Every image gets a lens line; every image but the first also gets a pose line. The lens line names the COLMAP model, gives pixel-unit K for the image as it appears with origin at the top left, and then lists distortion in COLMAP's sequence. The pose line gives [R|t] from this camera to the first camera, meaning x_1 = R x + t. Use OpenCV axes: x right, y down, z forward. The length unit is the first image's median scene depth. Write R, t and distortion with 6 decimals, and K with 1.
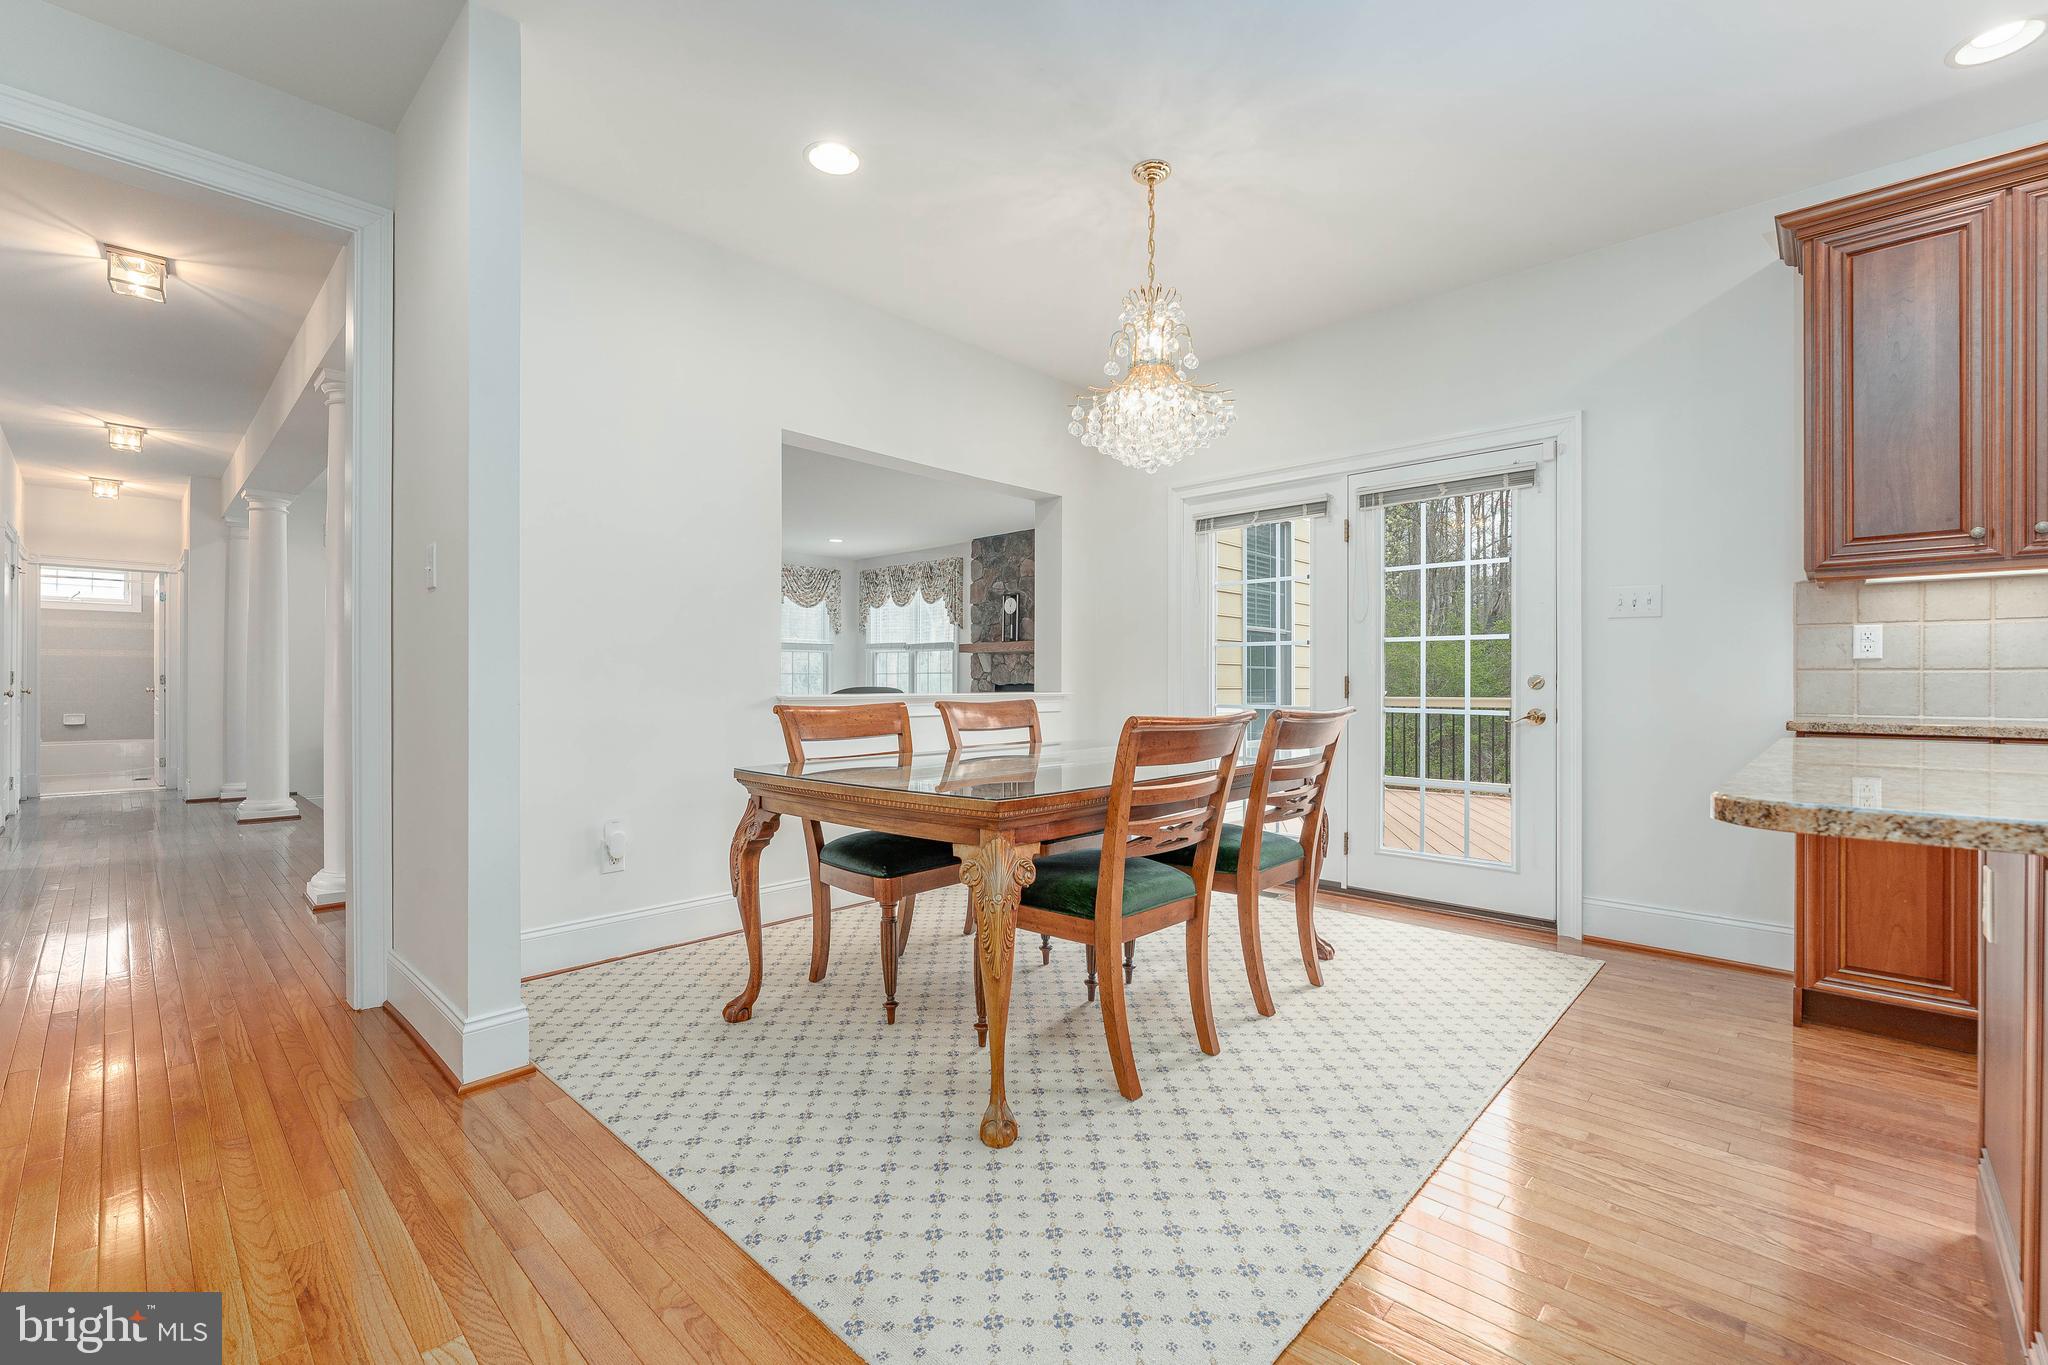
lens RADIAL K [[869.9, 0, 1018.5], [0, 869.9, 683.3], [0, 0, 1]] dist [-0.000832, 0.000011]
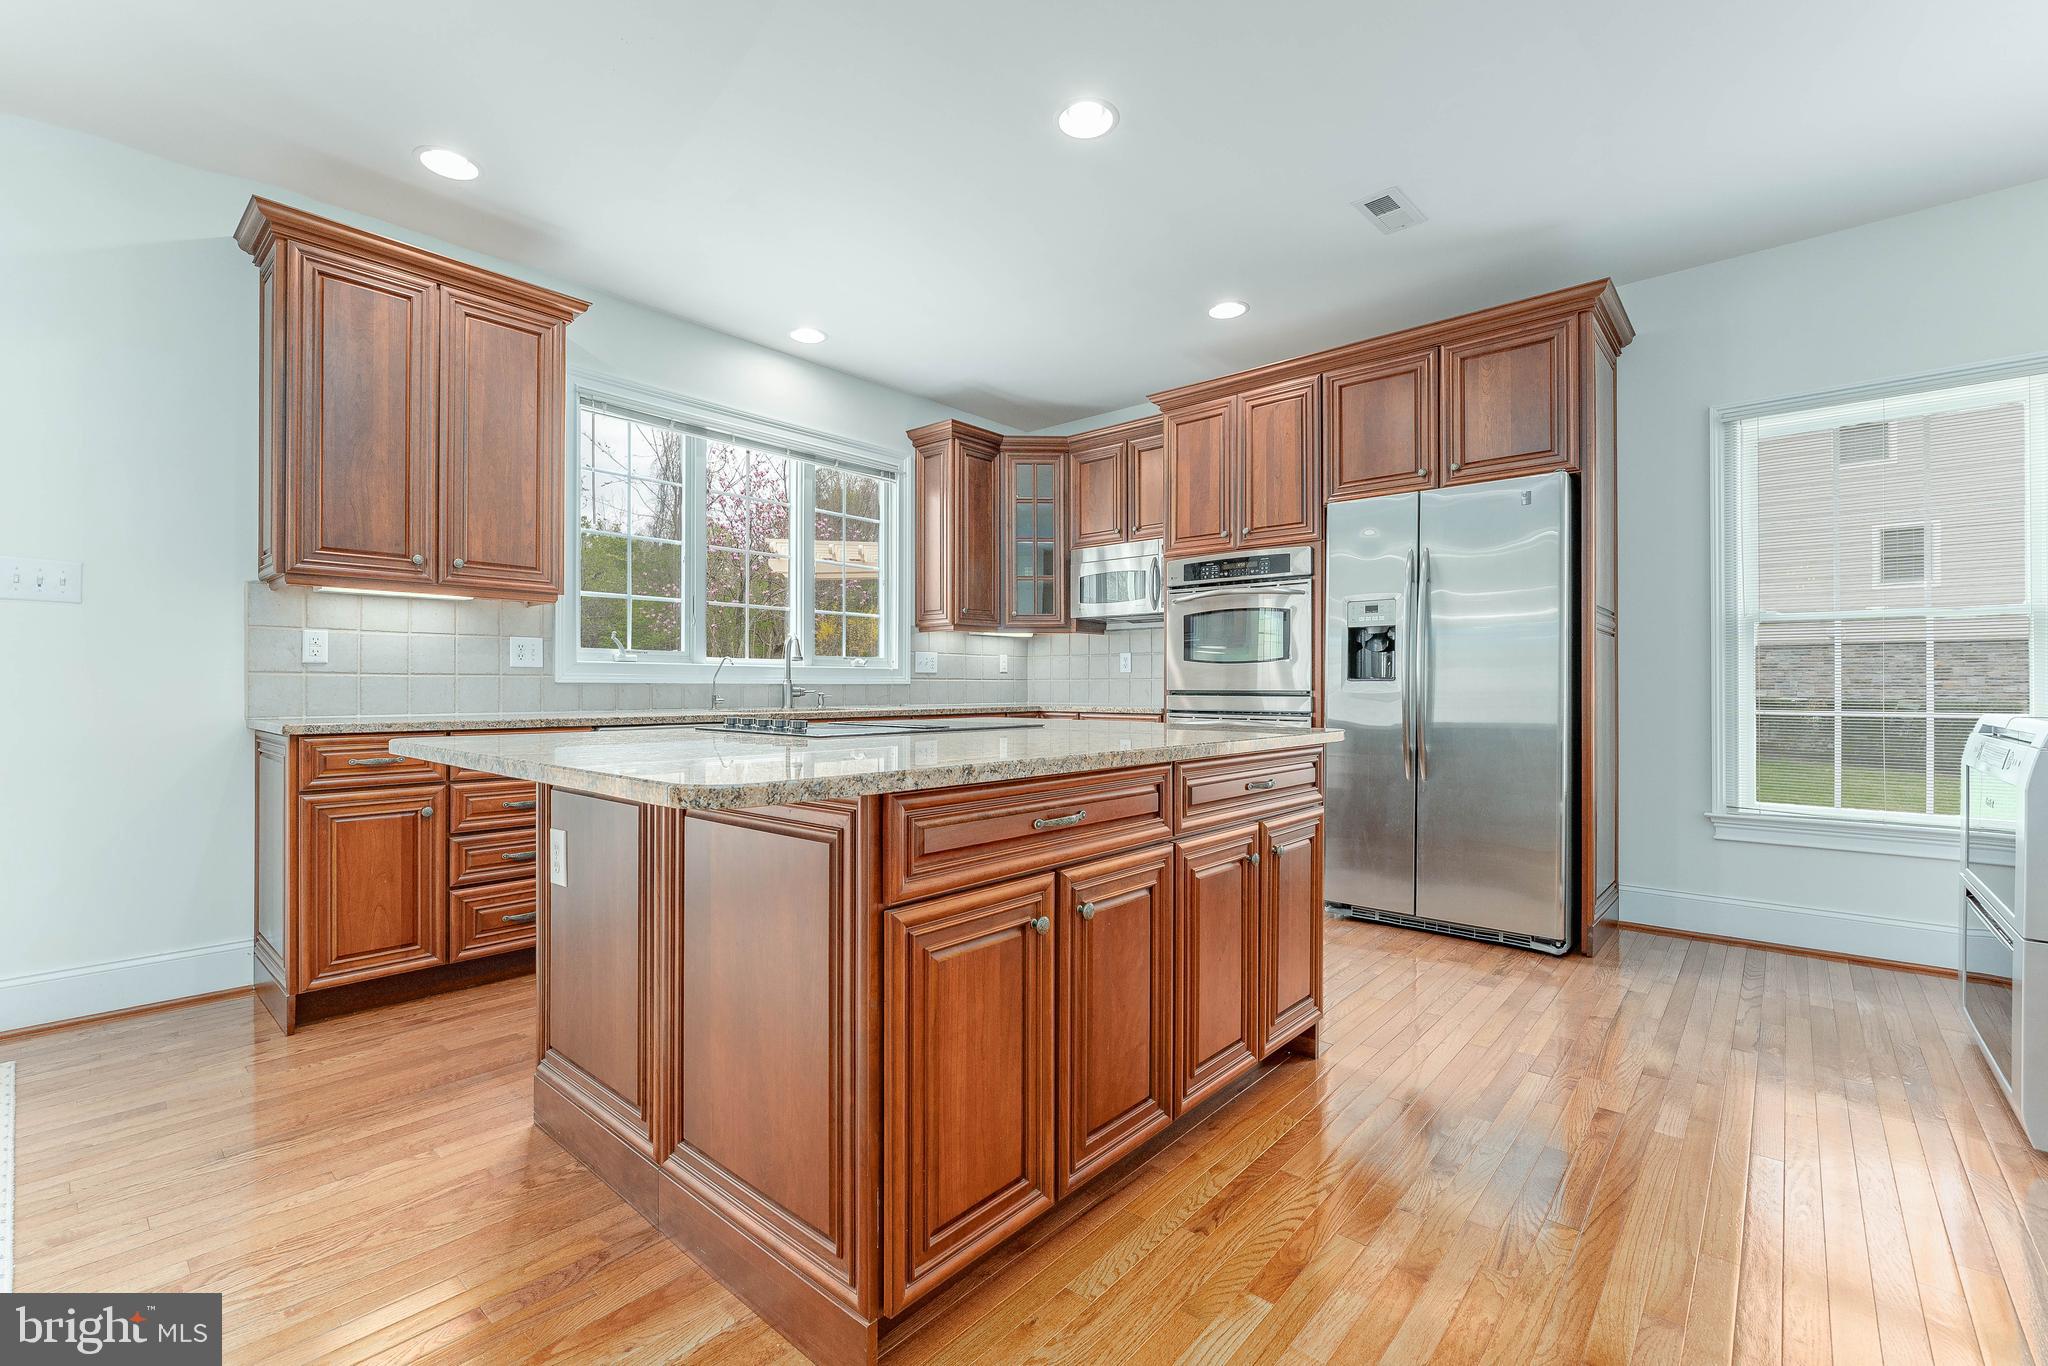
lens RADIAL K [[869.9, 0, 1018.5], [0, 869.9, 683.8], [0, 0, 1]] dist [-0.000832, 0.000011]
pose [[-0.033577, 0.002513, 0.999433, -0.113833], [-0.000657, 0.999997, -0.002537, -0.000519], [-0.999436, -0.000741, -0.033575, 0.208475]]
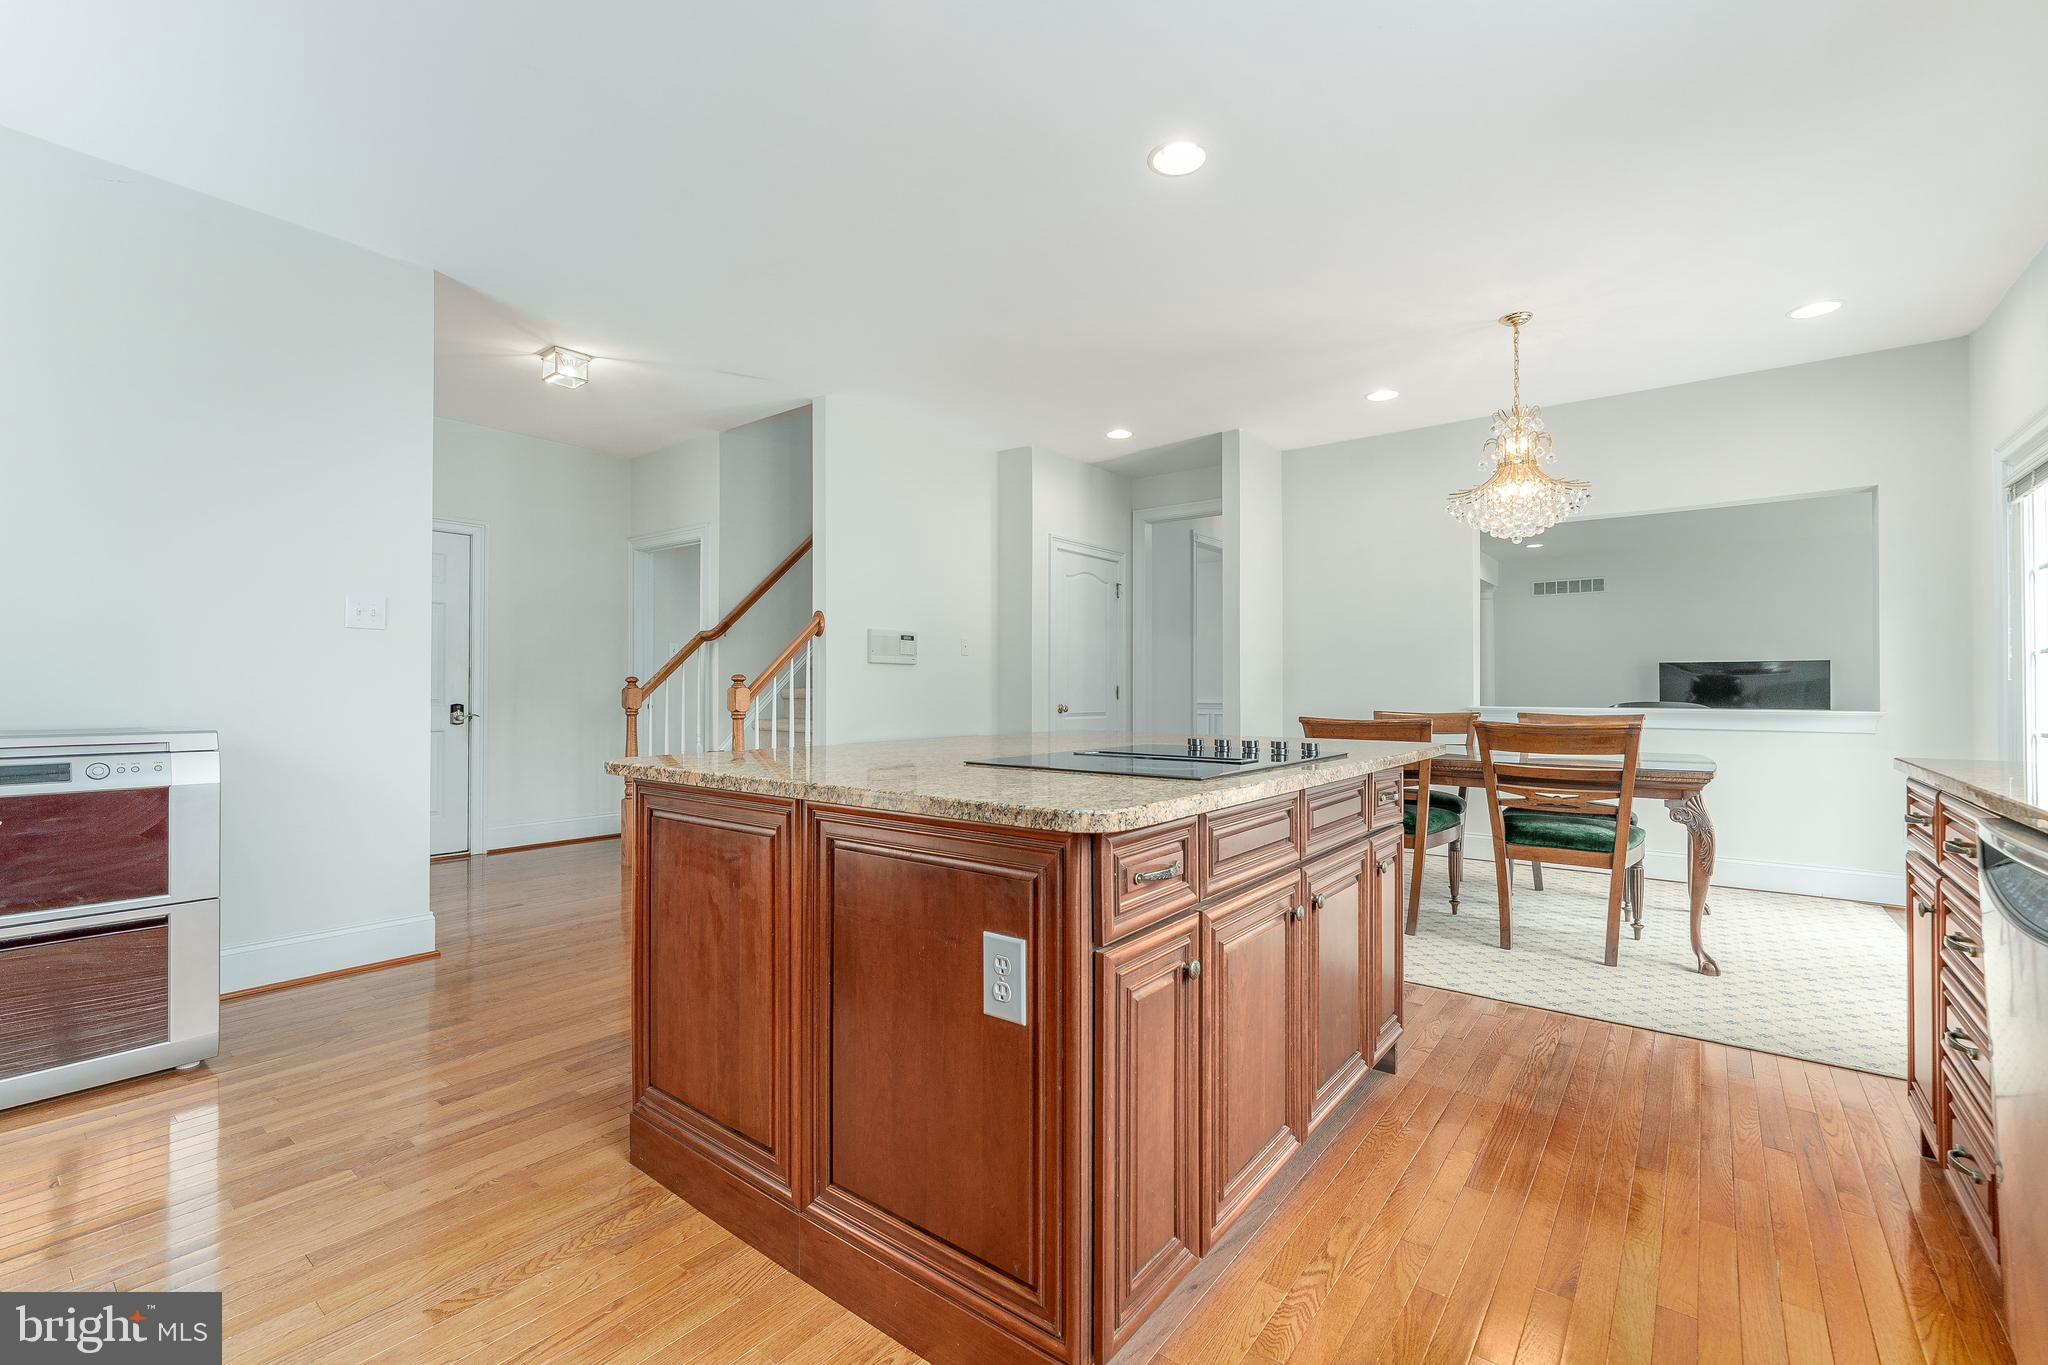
lens RADIAL K [[869.9, 0, 1018.5], [0, 869.9, 683.3], [0, 0, 1]] dist [-0.000832, 0.000011]
pose [[0.087273, -0.007631, -0.996155, 1.699418], [-0.002854, 0.999965, -0.007910, -0.012452], [0.996180, 0.003533, 0.087248, 0.155086]]
